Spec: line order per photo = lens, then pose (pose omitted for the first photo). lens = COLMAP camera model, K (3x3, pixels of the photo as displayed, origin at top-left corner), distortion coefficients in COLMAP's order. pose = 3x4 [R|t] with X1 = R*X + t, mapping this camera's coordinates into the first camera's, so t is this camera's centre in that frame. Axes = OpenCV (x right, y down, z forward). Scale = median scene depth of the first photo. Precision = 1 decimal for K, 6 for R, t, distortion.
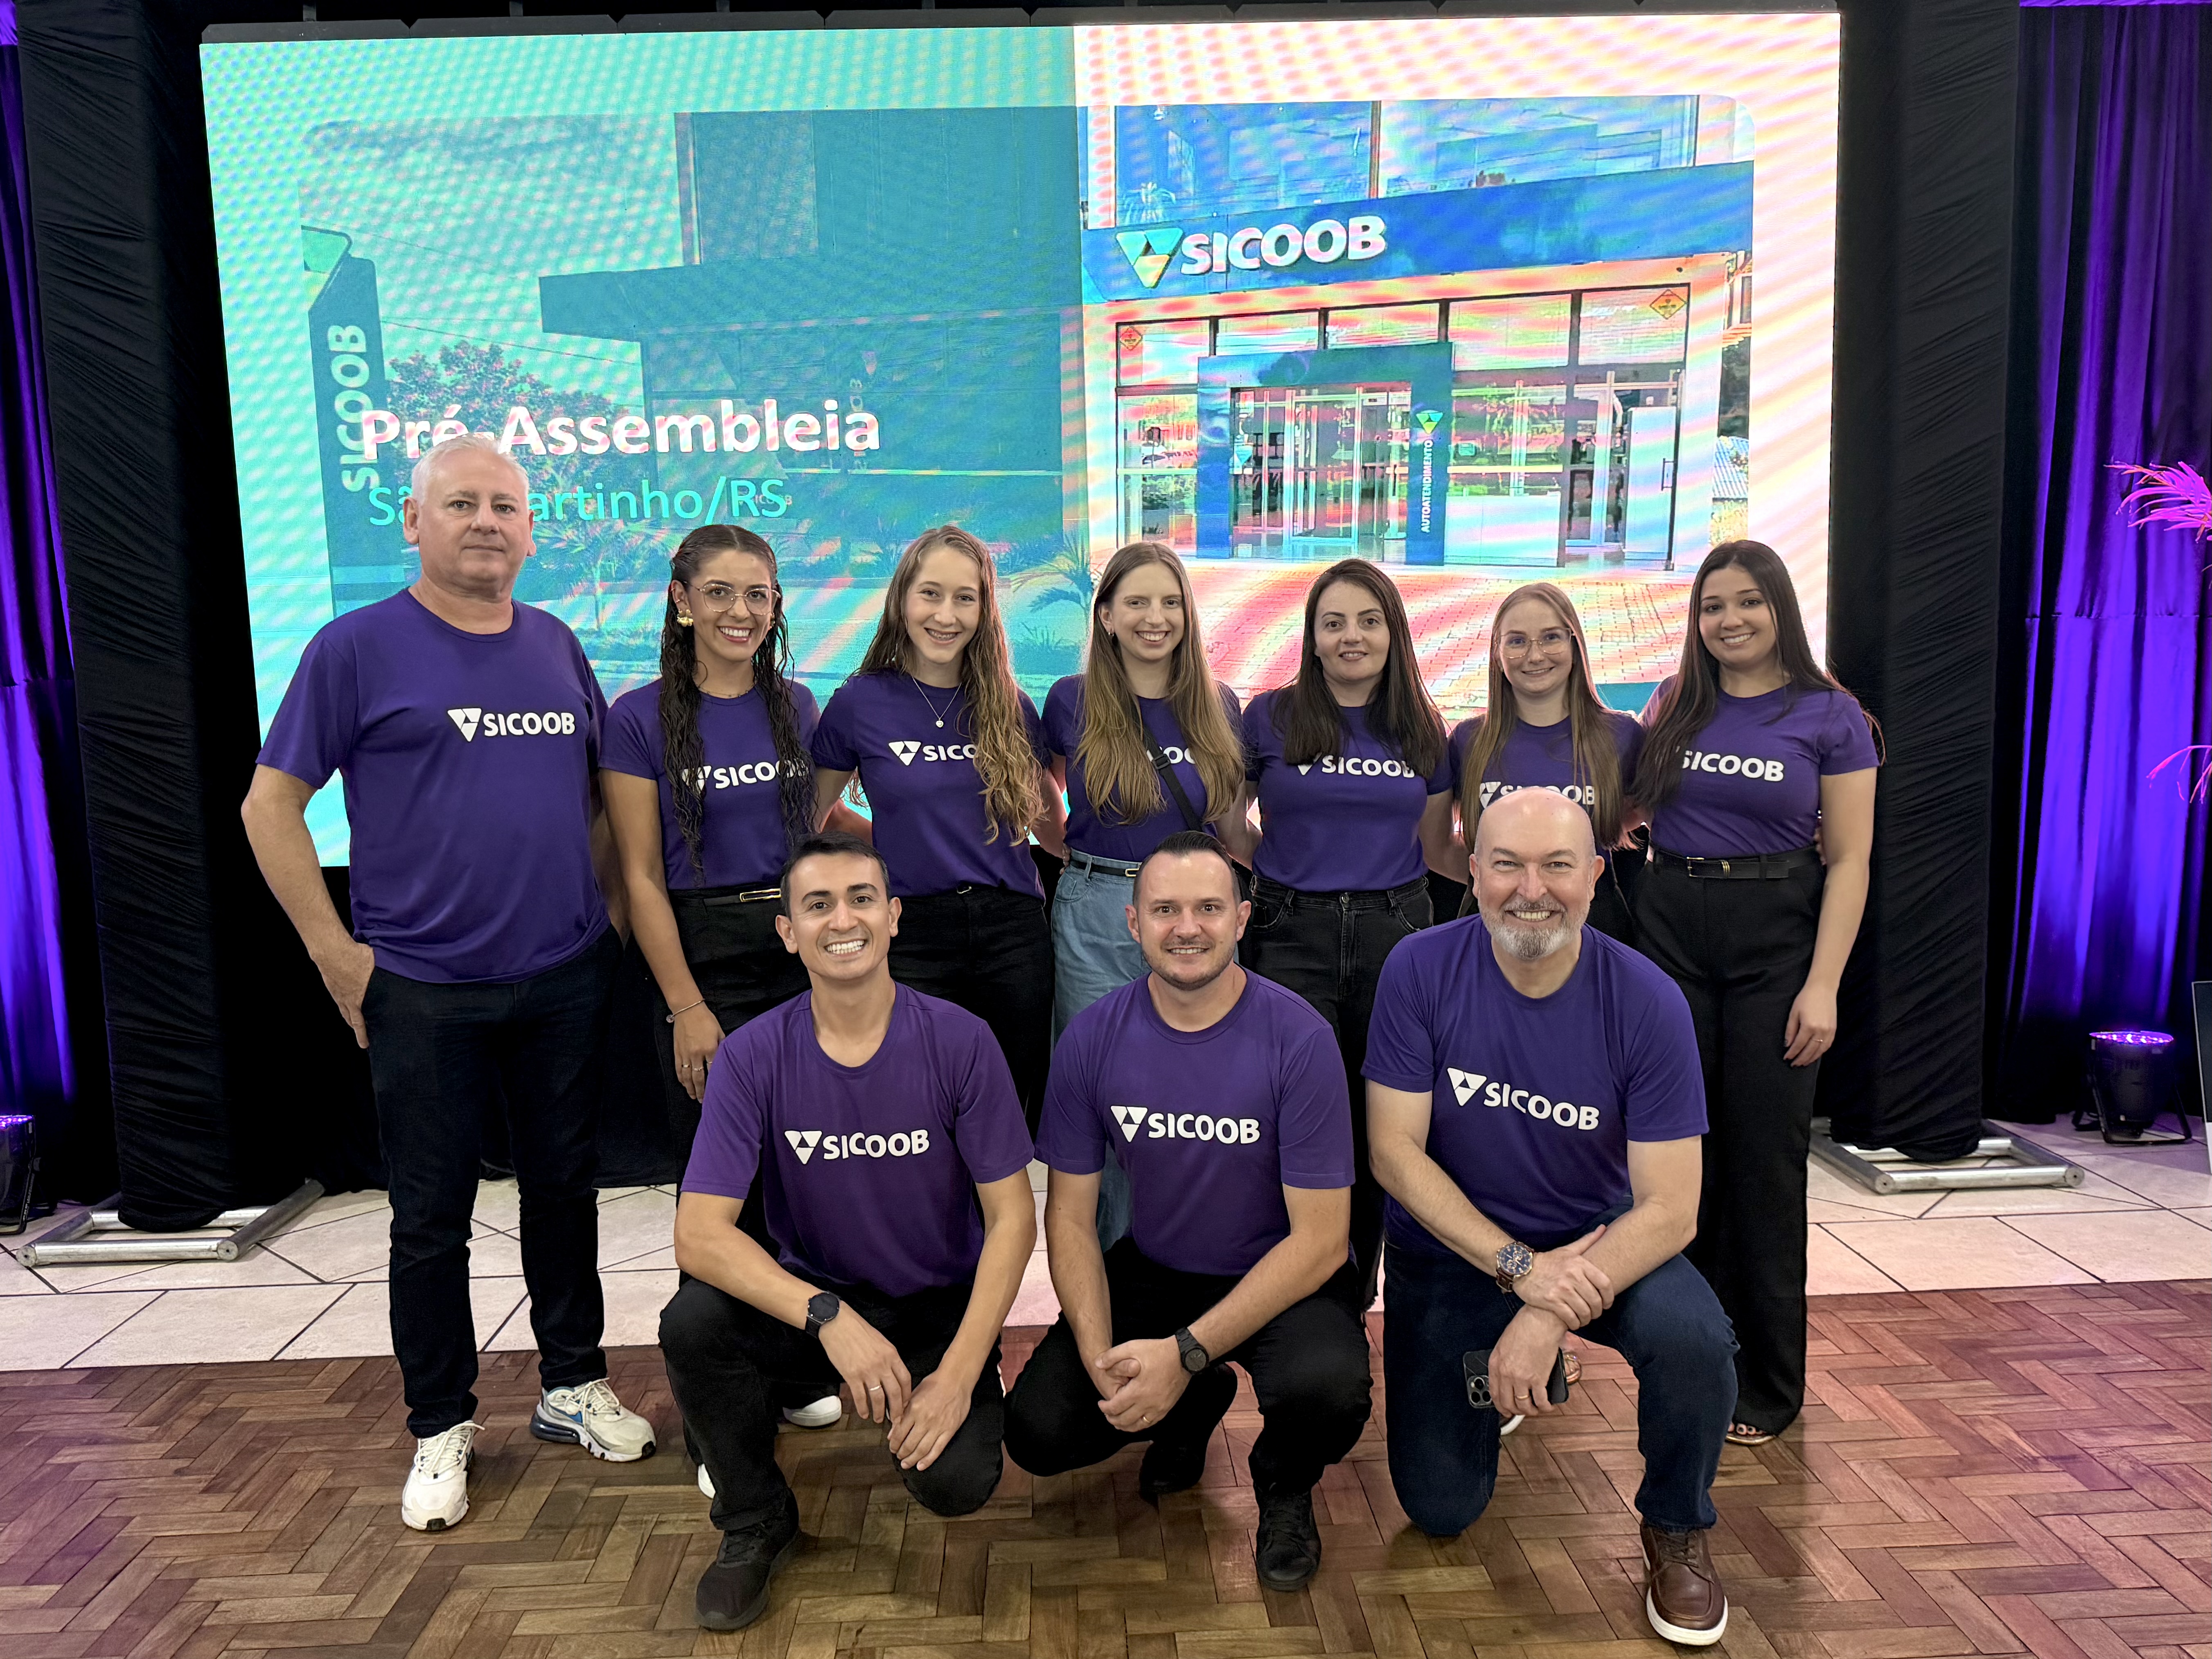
lens RADIAL K [[1536.6, 0, 1110.3], [0, 1536.6, 837.3], [0, 0, 1]] dist [0.005801, -0.007525]
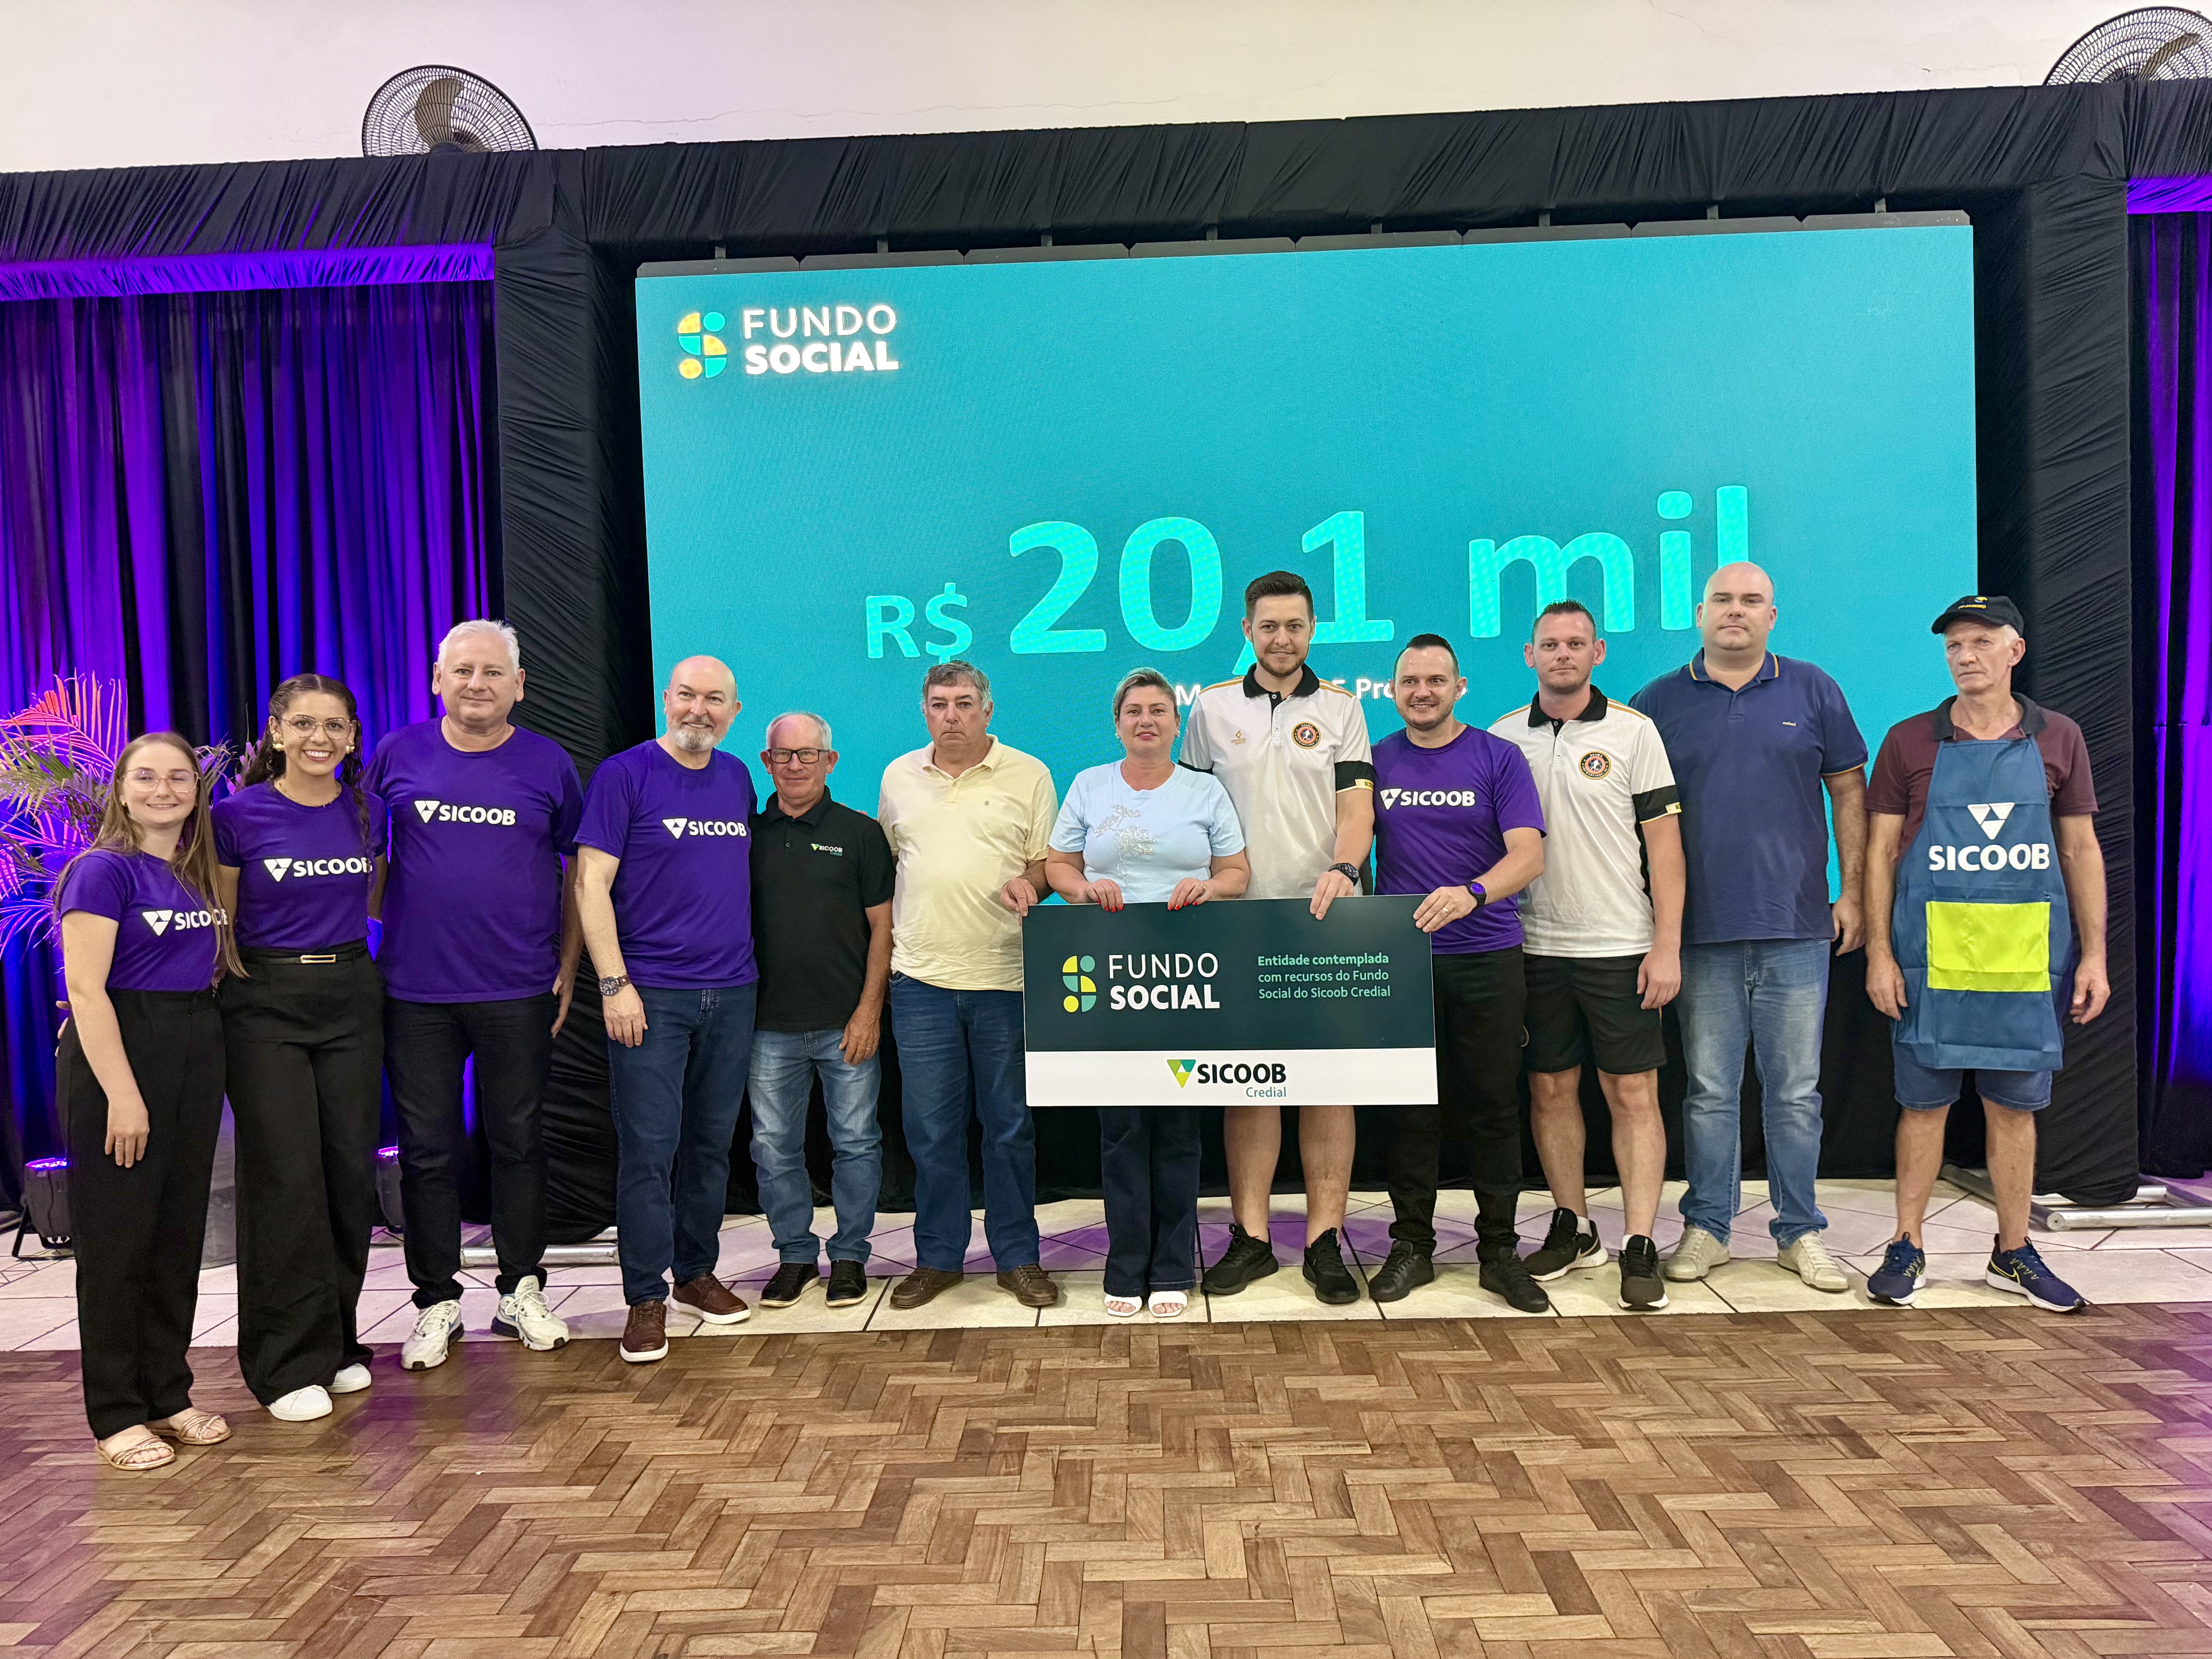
lens RADIAL K [[1536.7, 0, 1043.3], [0, 1536.7, 856.4], [0, 0, 1]] dist [0.005801, -0.007525]
pose [[0.998583, 0.000217, -0.053207, -0.227596], [-0.004767, 0.996336, -0.085398, 0.074509], [0.052993, 0.085530, 0.994925, -0.235238]]
